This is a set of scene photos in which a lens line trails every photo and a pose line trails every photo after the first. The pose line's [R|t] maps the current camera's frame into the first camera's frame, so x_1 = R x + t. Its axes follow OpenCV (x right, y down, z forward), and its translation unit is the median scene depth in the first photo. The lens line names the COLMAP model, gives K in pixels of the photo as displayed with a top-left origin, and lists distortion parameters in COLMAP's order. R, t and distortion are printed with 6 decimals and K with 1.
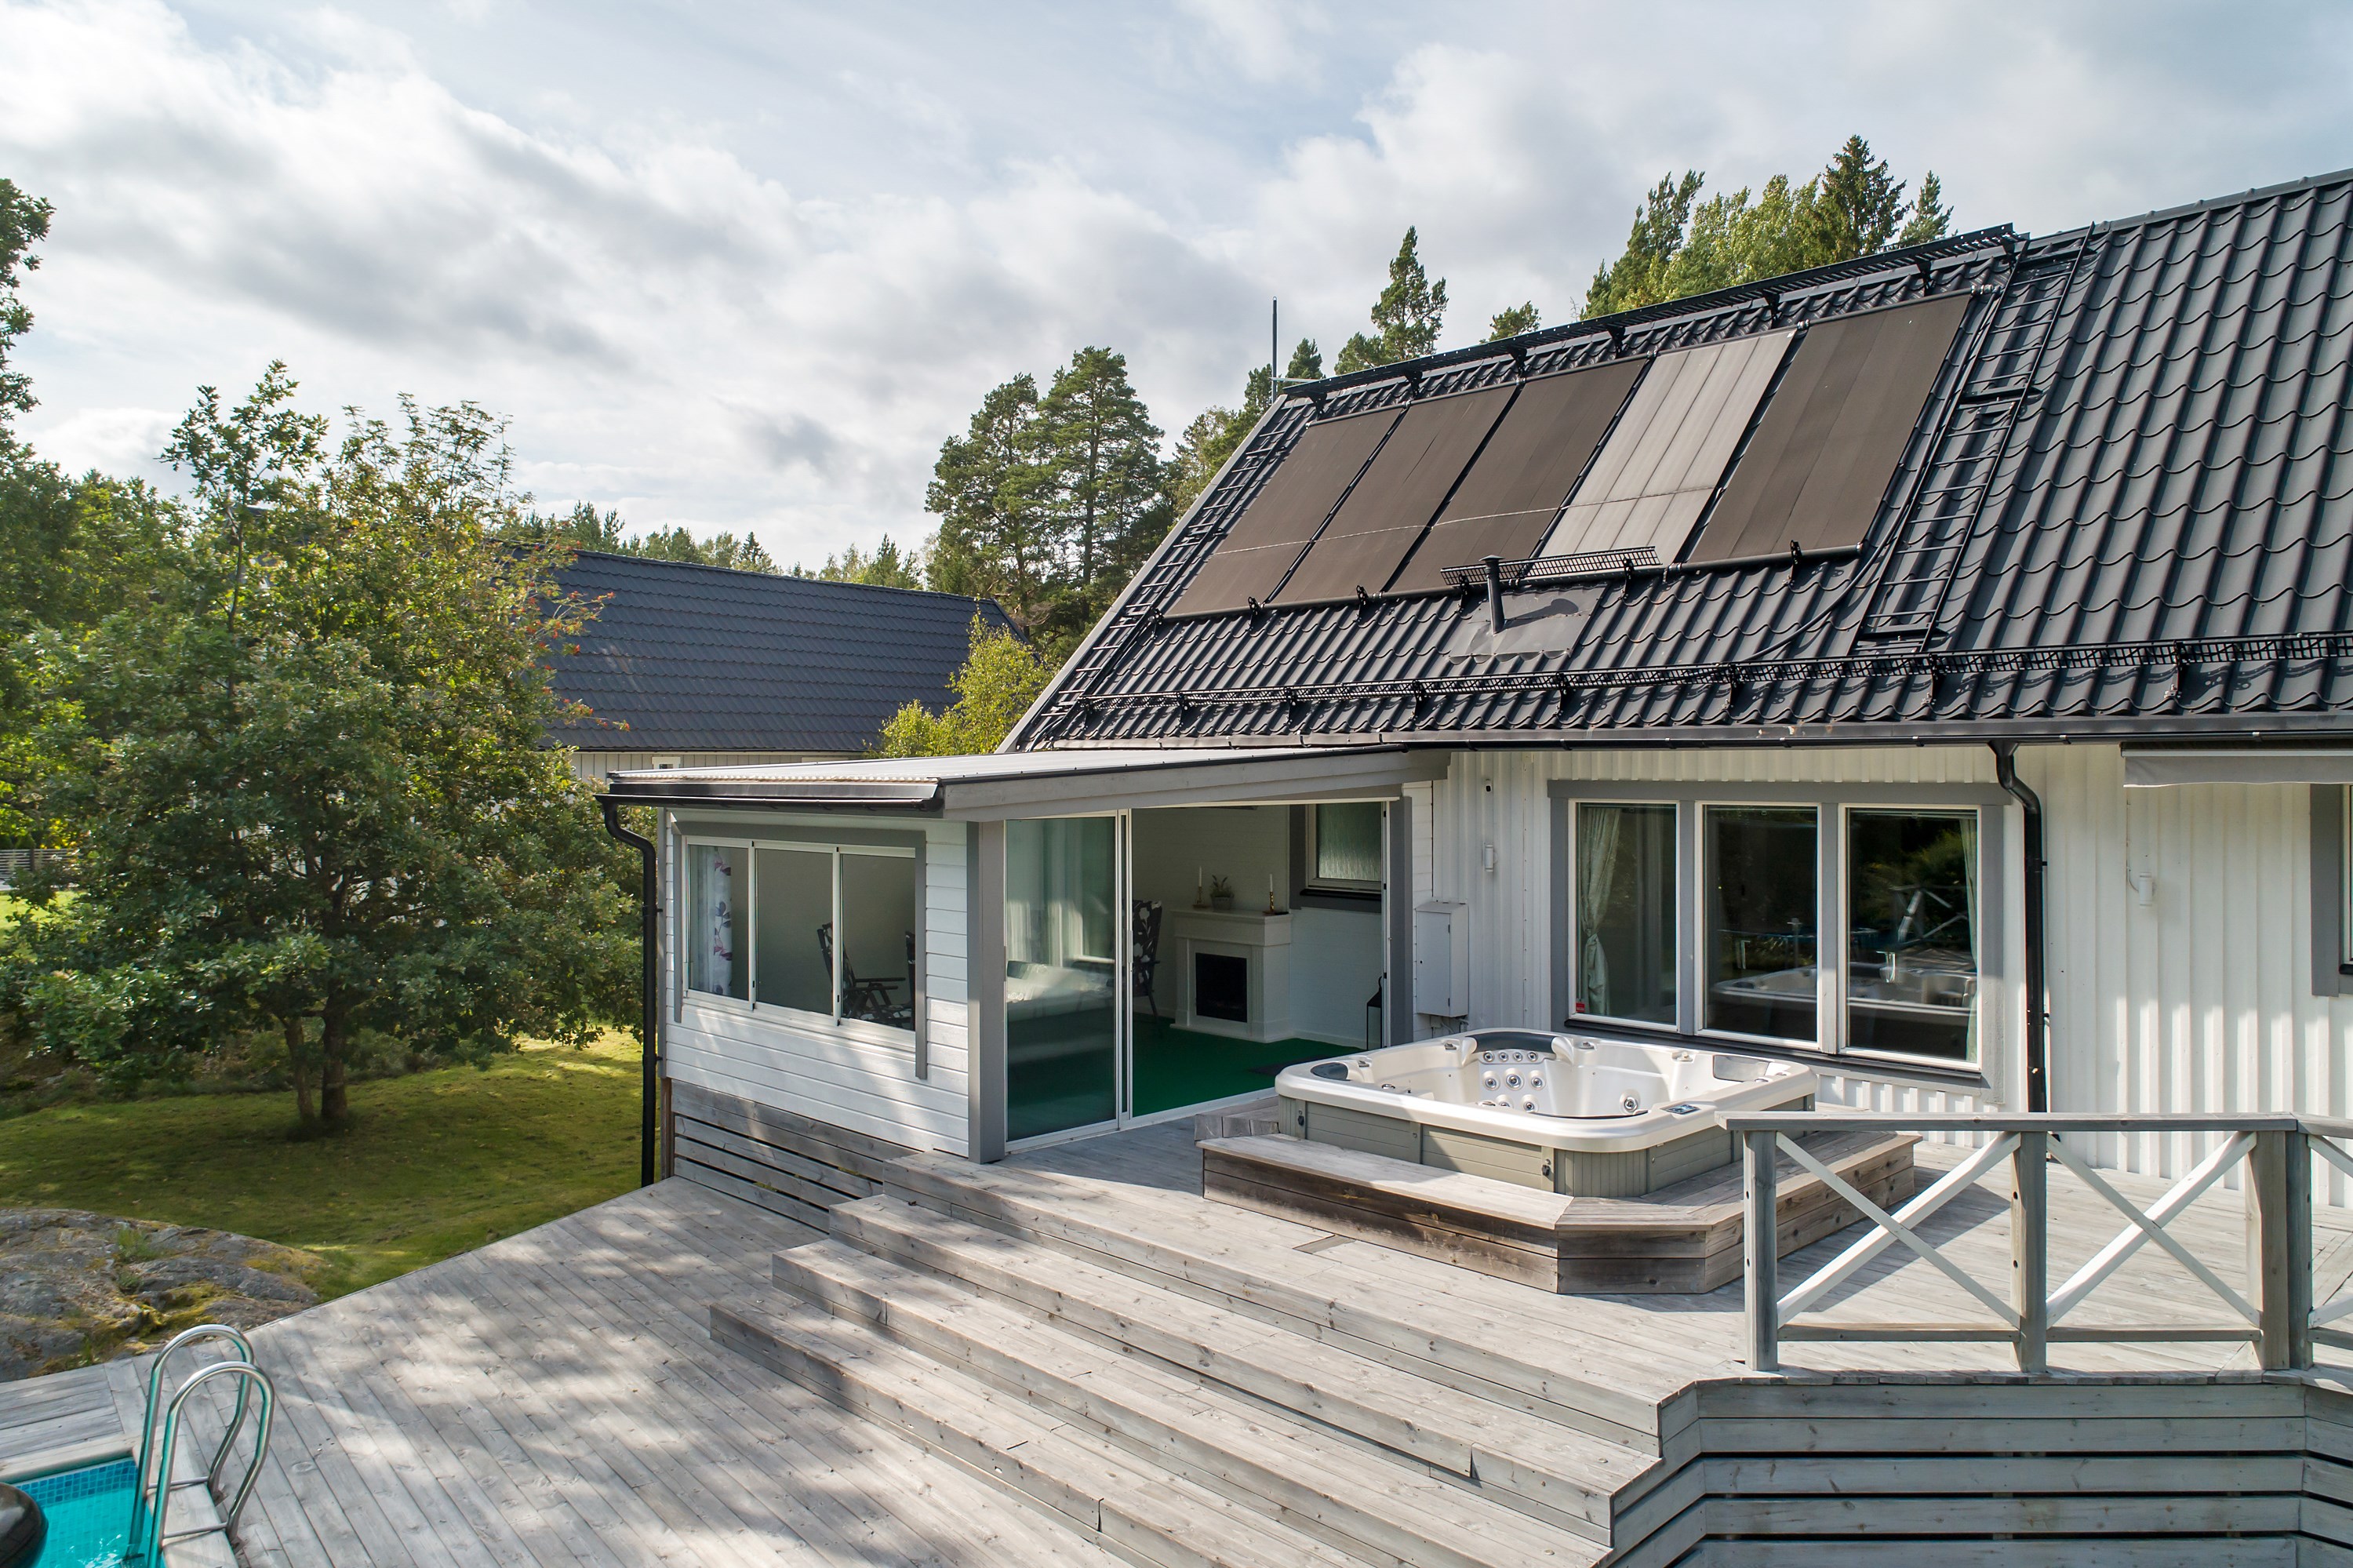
lens RADIAL K [[1601.0, 0, 1190.7], [0, 1601.0, 769.3], [0, 0, 1]] dist [0.005728, 0.000231]
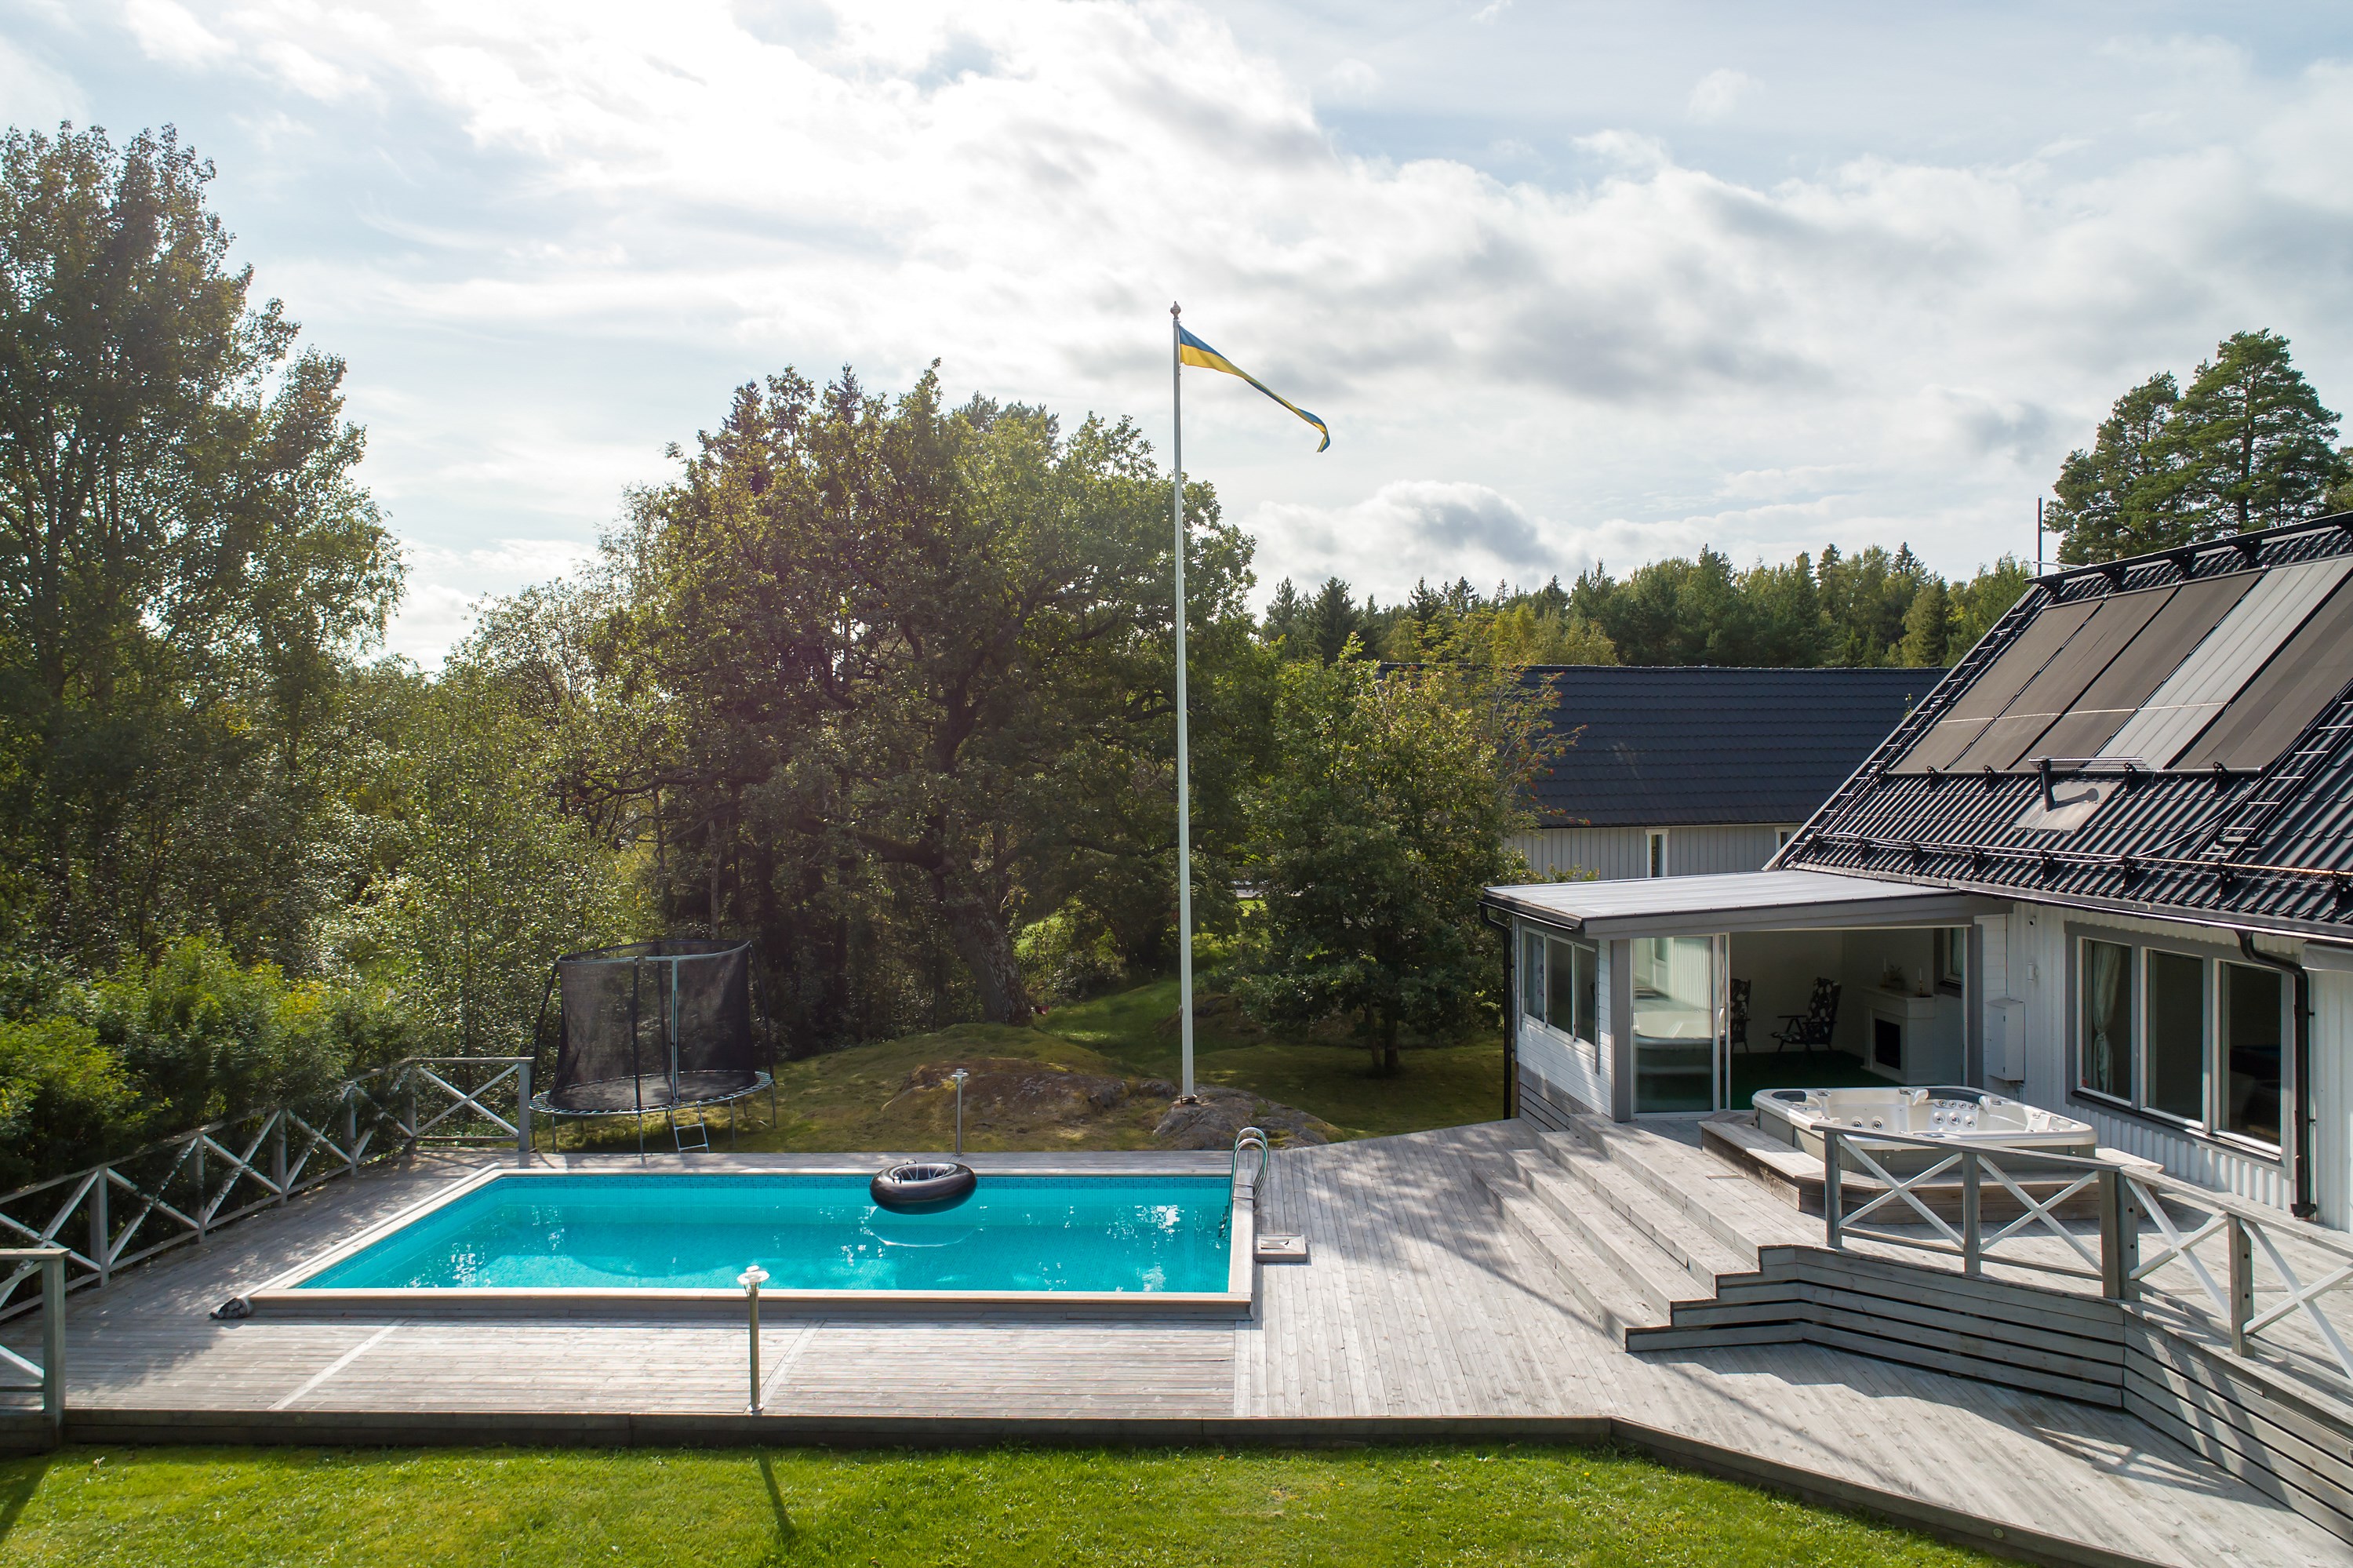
lens RADIAL K [[1599.2, 0, 1176.5], [0, 1599.2, 784.0], [0, 0, 1]] dist [-0.001114, 0.001146]
pose [[0.754200, -0.002684, -0.656639, 0.594409], [0.007328, 0.999964, 0.004329, -0.134356], [0.656604, -0.008077, 0.754192, -0.620146]]
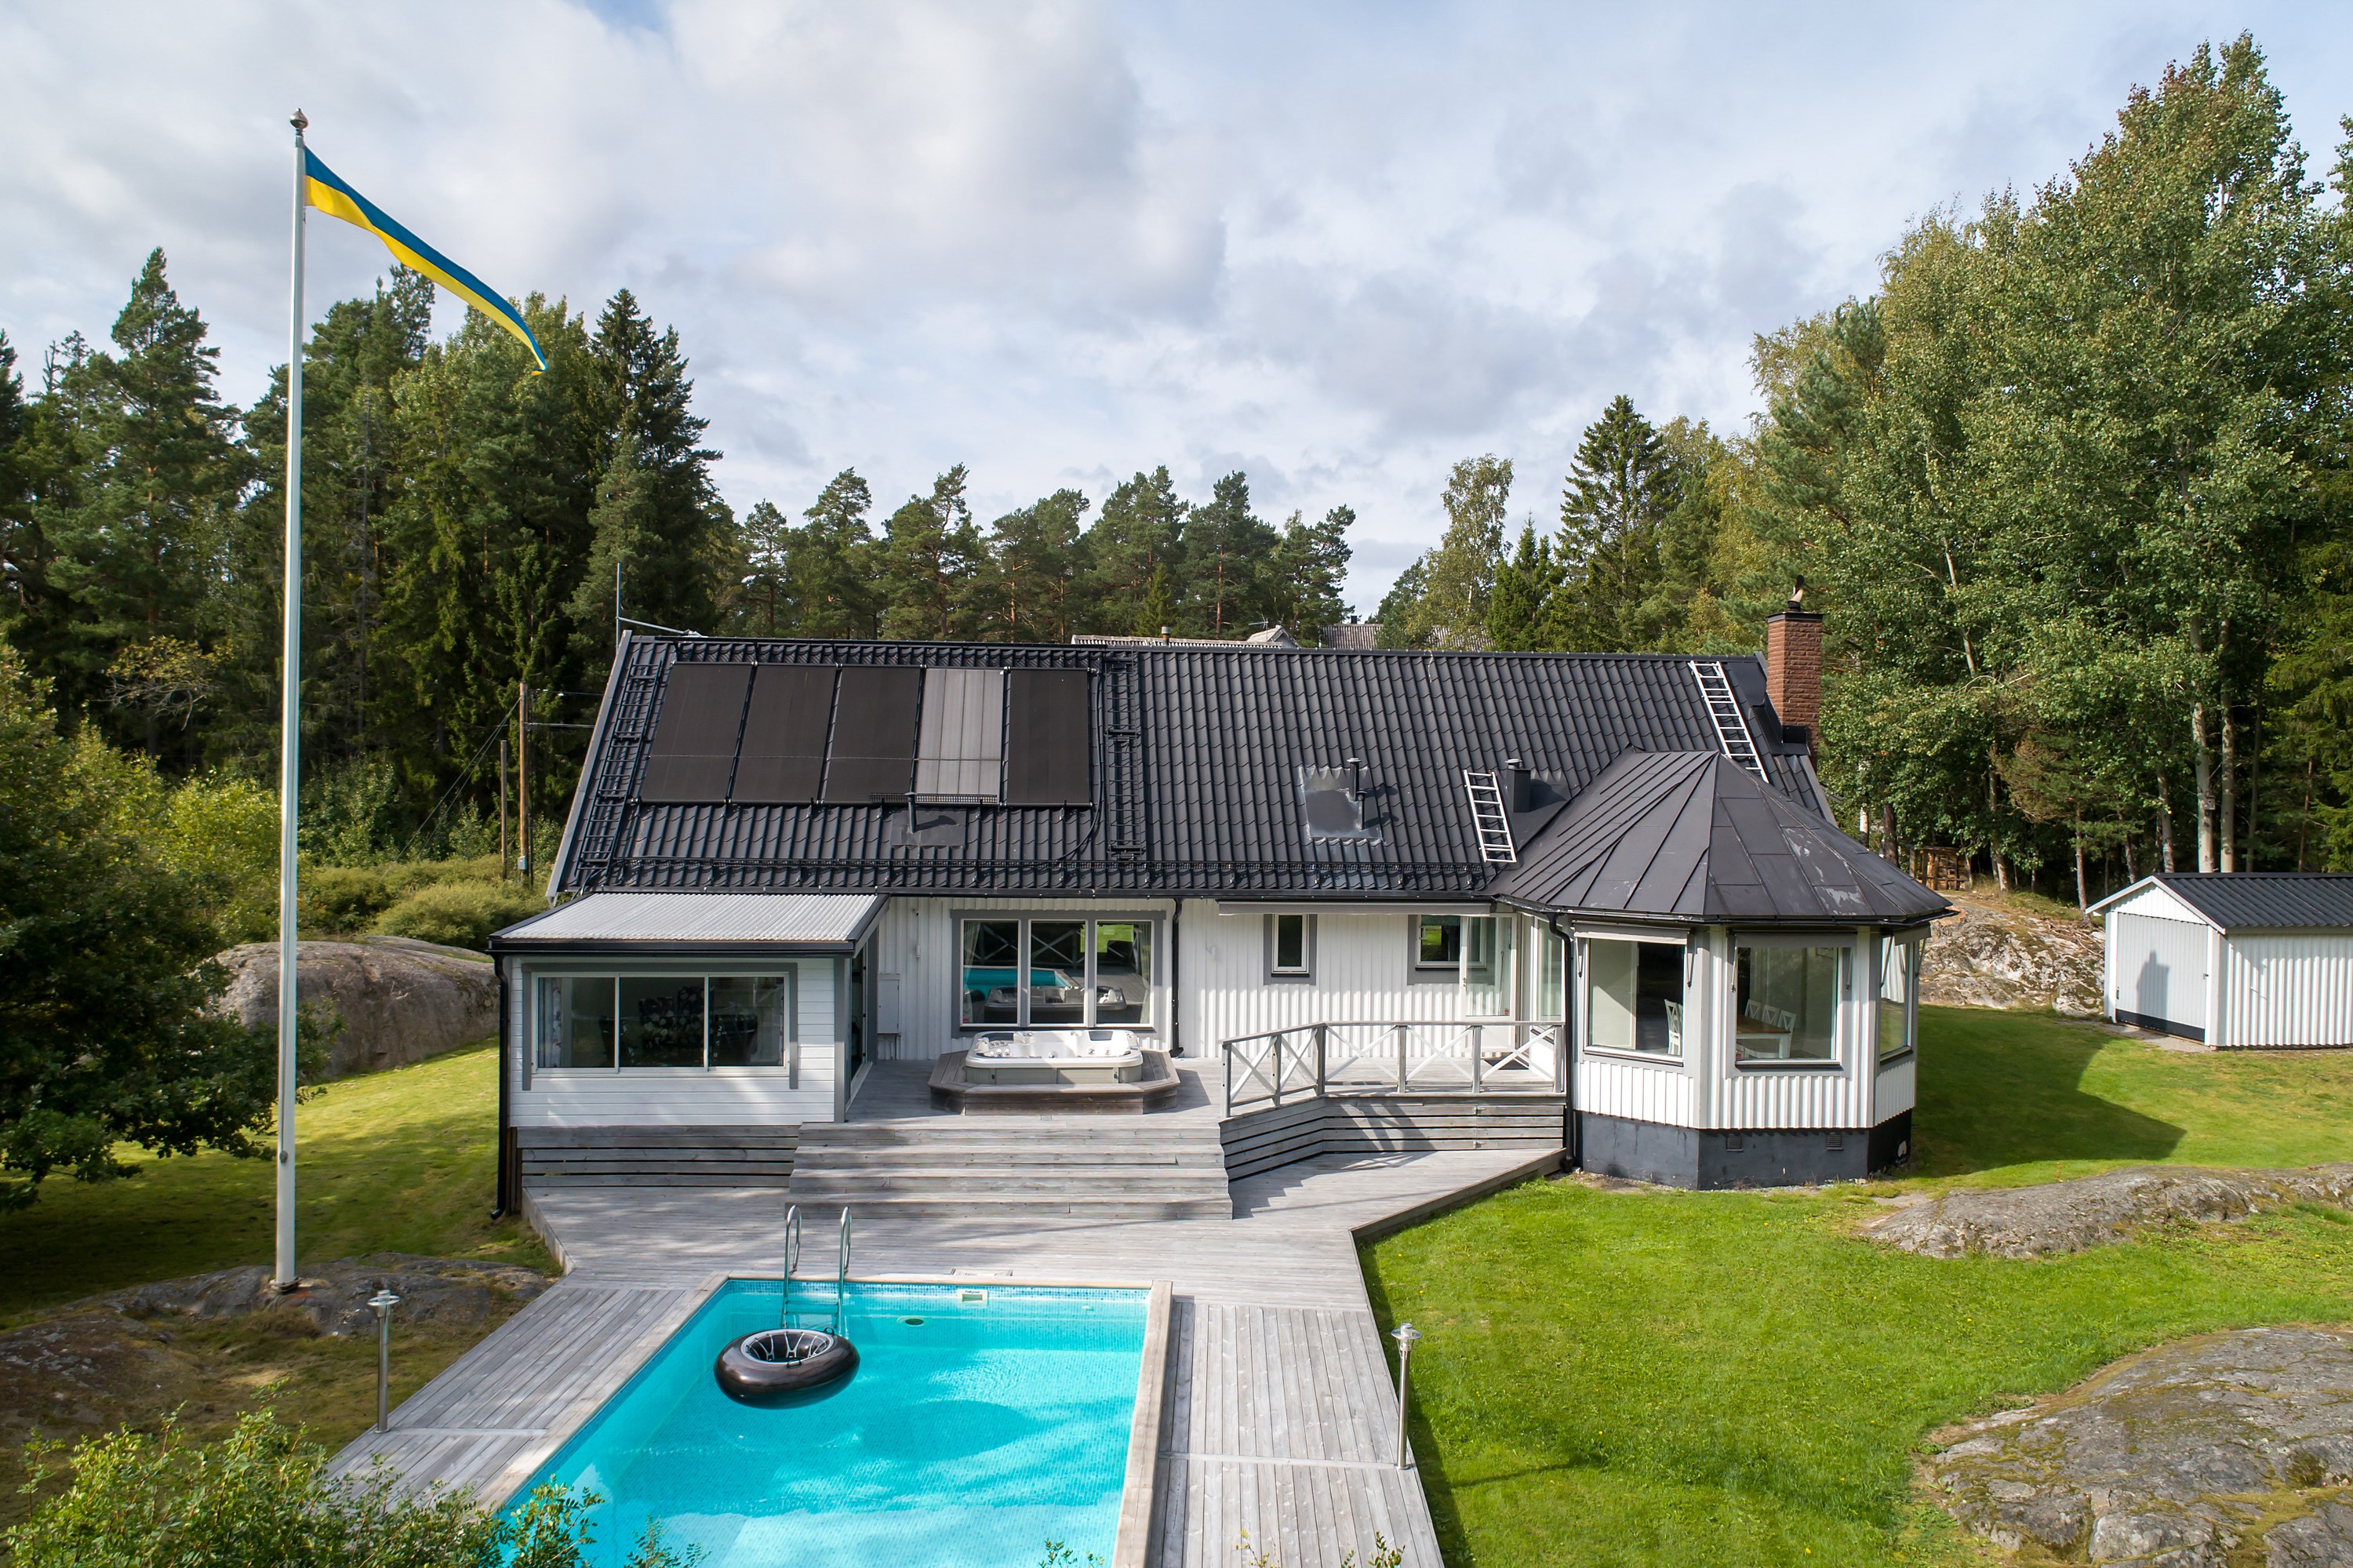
lens RADIAL K [[1641.6, 0, 1188.5], [0, 1641.6, 829.2], [0, 0, 1]] dist [-0.008589, 0.003650]
pose [[0.648795, -0.015468, 0.760806, -1.218624], [-0.011563, 0.999478, 0.030181, -0.169126], [-0.760876, -0.028378, 0.648277, -0.593688]]
